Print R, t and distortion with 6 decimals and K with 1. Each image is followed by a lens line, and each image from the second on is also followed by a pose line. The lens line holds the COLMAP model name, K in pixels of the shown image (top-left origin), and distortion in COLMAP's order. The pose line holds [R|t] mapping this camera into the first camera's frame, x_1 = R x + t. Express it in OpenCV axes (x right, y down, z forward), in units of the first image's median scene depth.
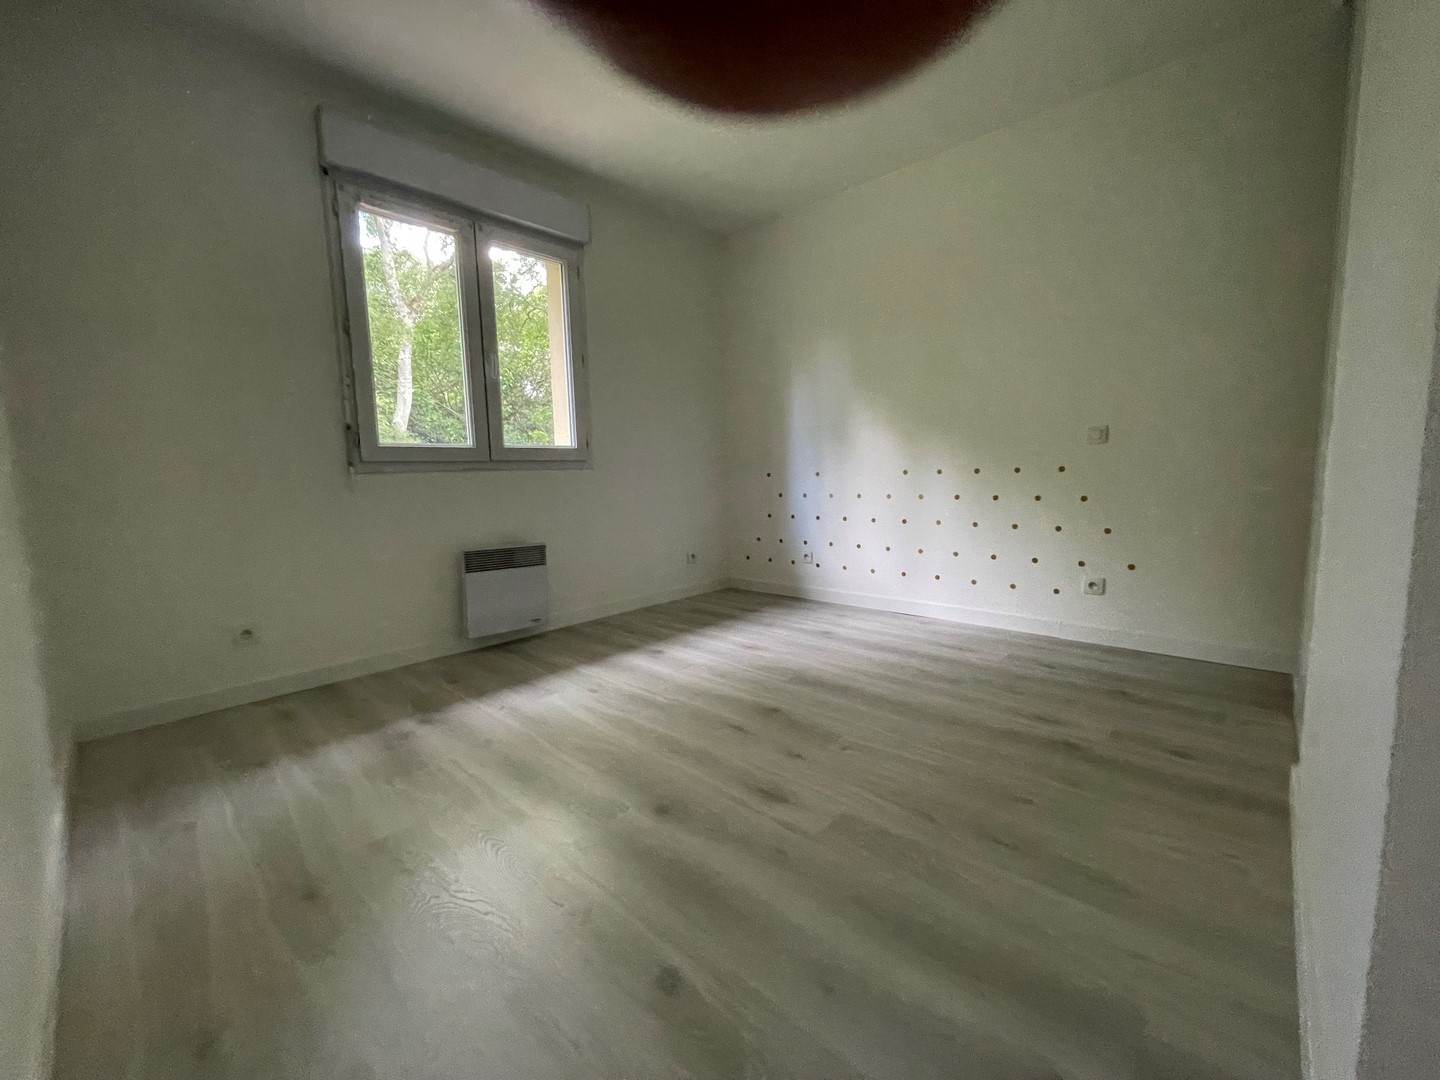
lens RADIAL K [[585.3, 0, 714.6], [0, 585.3, 533.3], [0, 0, 1]] dist [-0.003707, -0.000185]
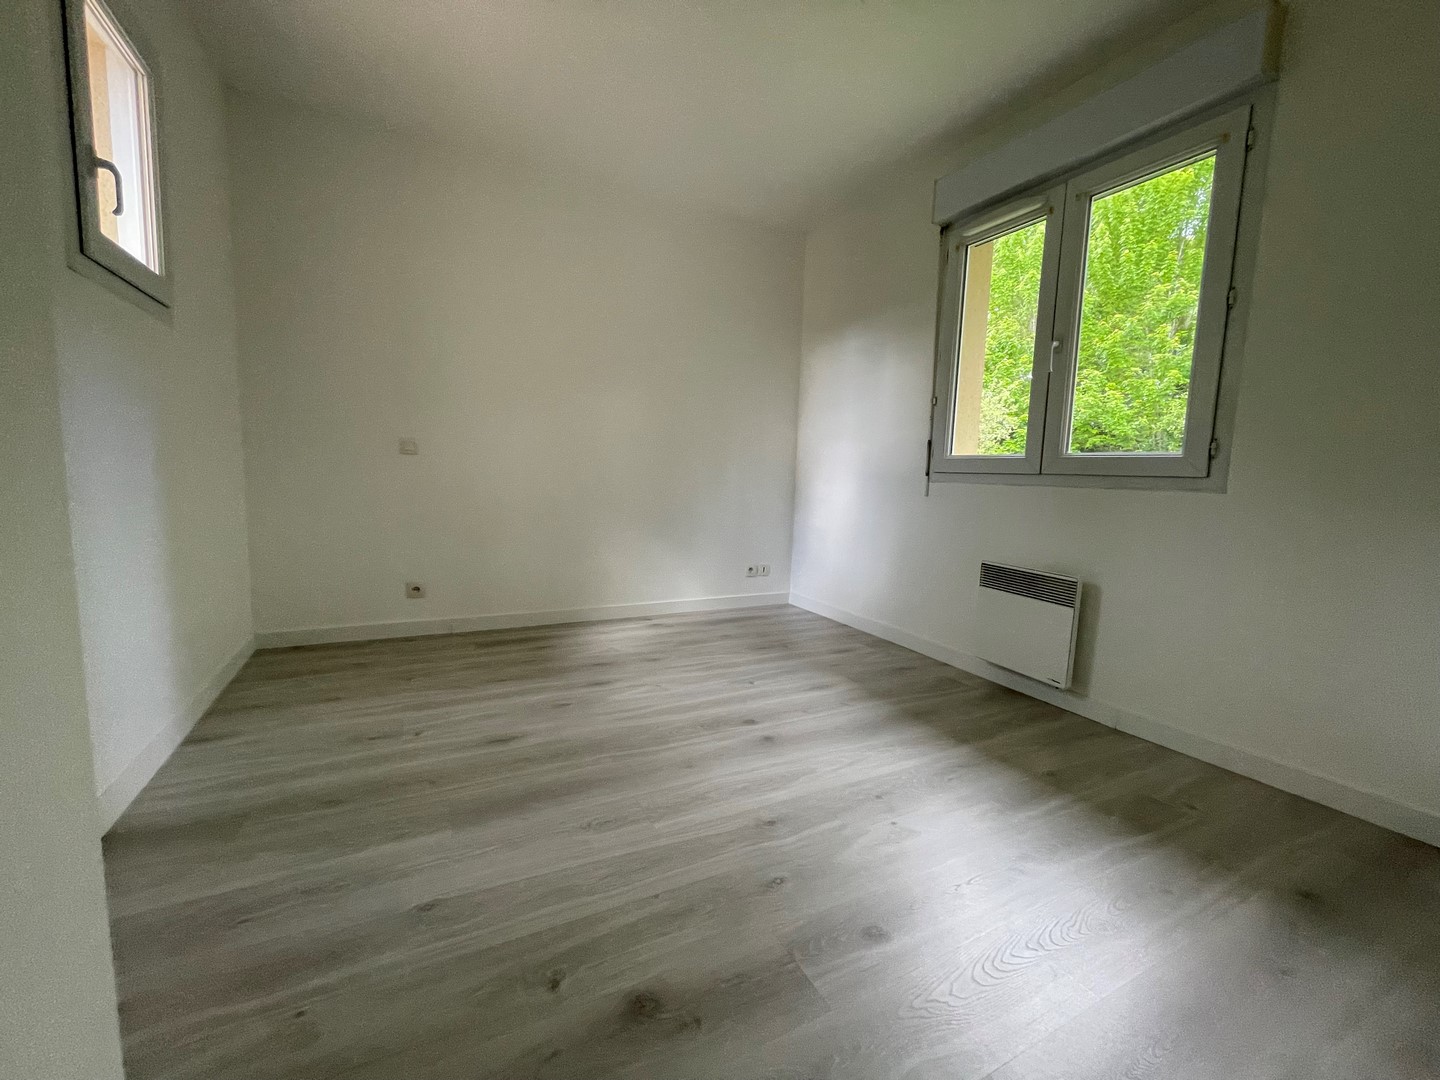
lens RADIAL K [[585.3, 0, 714.6], [0, 585.3, 533.3], [0, 0, 1]] dist [-0.003707, -0.000185]
pose [[-0.328060, 0.113740, -0.937784, 0.558266], [-0.130591, 0.977733, 0.164269, -0.116614], [0.935587, 0.176357, -0.305902, 0.834532]]
